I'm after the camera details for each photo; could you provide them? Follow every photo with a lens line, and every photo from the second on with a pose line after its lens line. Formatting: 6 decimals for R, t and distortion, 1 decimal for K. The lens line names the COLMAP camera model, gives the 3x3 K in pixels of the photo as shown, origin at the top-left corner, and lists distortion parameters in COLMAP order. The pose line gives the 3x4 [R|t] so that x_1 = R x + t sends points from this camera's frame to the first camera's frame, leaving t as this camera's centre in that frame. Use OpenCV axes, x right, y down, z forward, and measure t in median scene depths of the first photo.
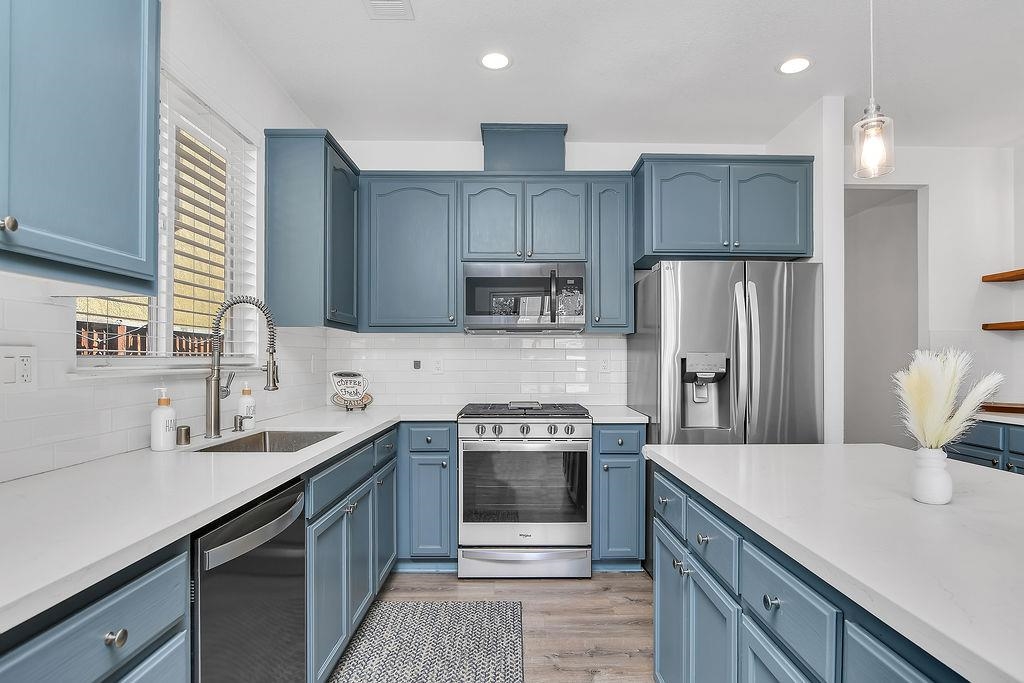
lens RADIAL K [[582.6, 0, 548.5], [0, 582.6, 348.1], [0, 0, 1]] dist [-0.020028, 0.006474]
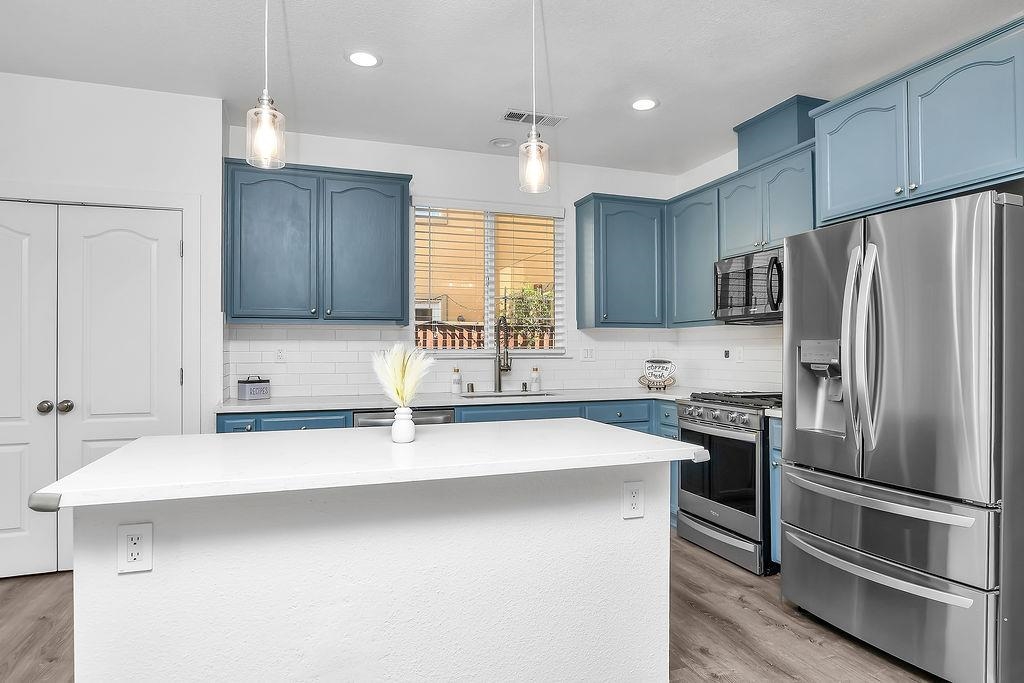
lens RADIAL K [[575.7, 0, 519.0], [0, 575.7, 344.6], [0, 0, 1]] dist [-0.012524, 0.002374]
pose [[0.316804, -0.013492, -0.948395, 0.767906], [0.022713, 0.999720, -0.006635, 0.009218], [0.948219, -0.019439, 0.317022, 0.301992]]
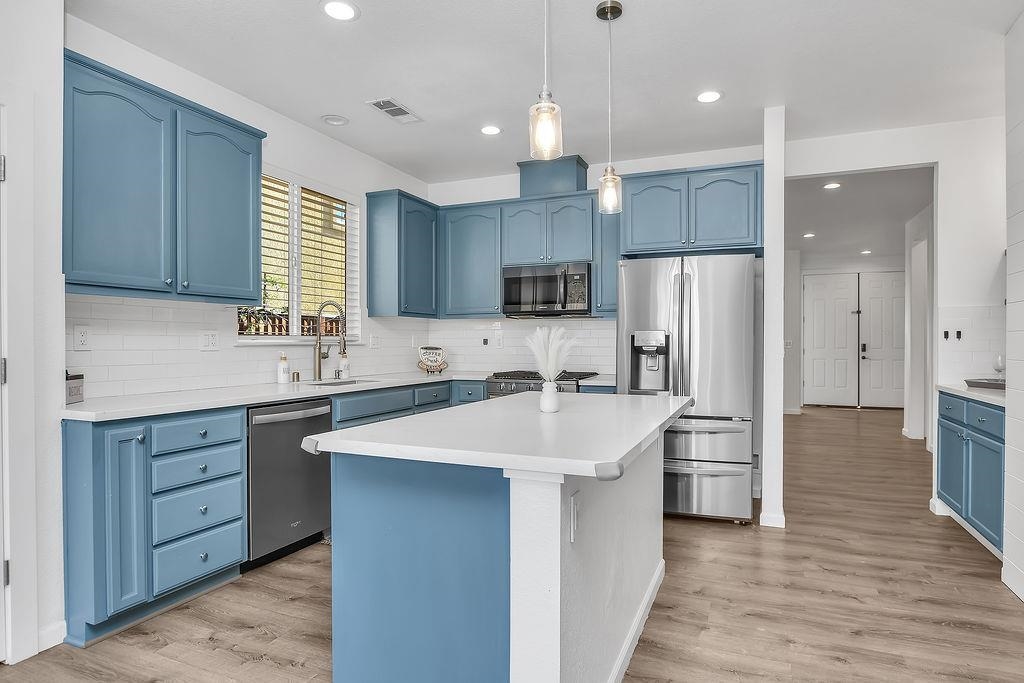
lens RADIAL K [[582.6, 0, 539.9], [0, 582.6, 347.1], [0, 0, 1]] dist [-0.020028, 0.006474]
pose [[0.923790, 0.001723, -0.382895, 0.462732], [0.009010, 0.999615, 0.026236, 0.007068], [0.382793, -0.027686, 0.923419, -0.240654]]
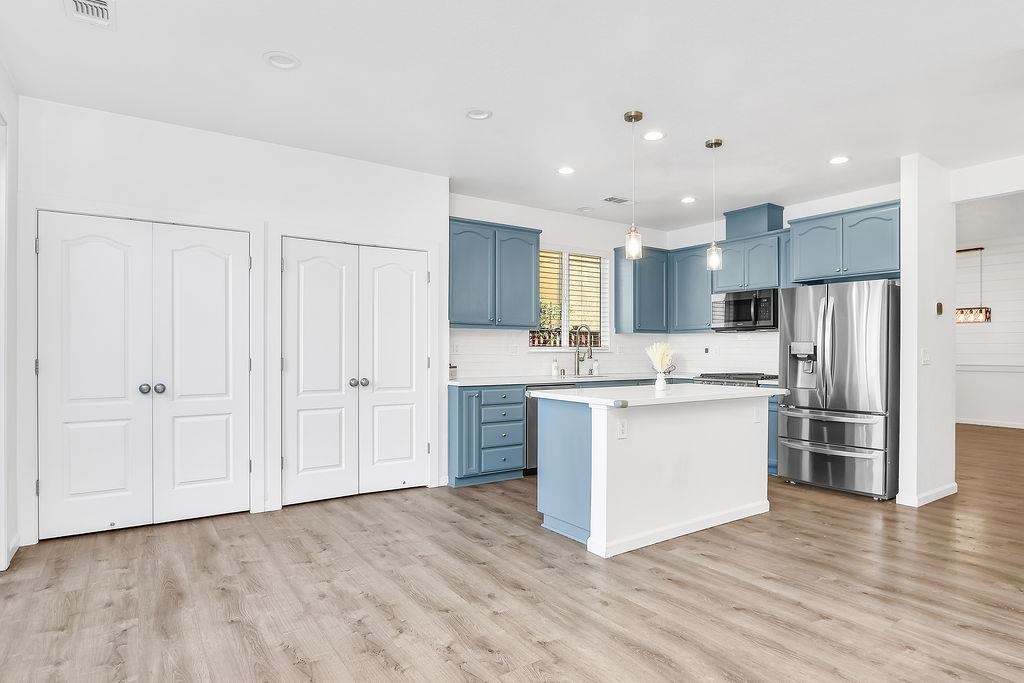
lens RADIAL K [[582.6, 0, 520.2], [0, 582.6, 342.9], [0, 0, 1]] dist [-0.020028, 0.006474]
pose [[0.563906, -0.012727, -0.825741, 1.005389], [0.016452, 0.999856, -0.004176, 0.003579], [0.825675, -0.011230, 0.564035, -0.511898]]
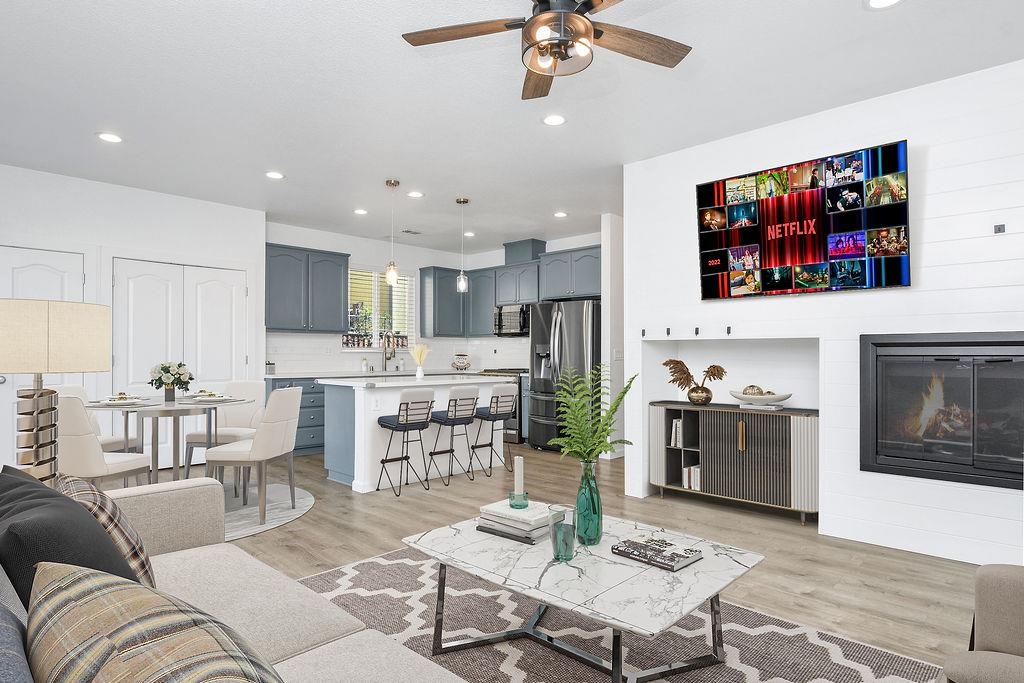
lens RADIAL K [[575.7, 0, 518.9], [0, 575.7, 349.4], [0, 0, 1]] dist [-0.012524, 0.002374]
pose [[0.725764, -0.007631, -0.687902, 1.493633], [0.015040, 0.999875, 0.004777, 0.013324], [0.687779, -0.013813, 0.725788, -0.590883]]
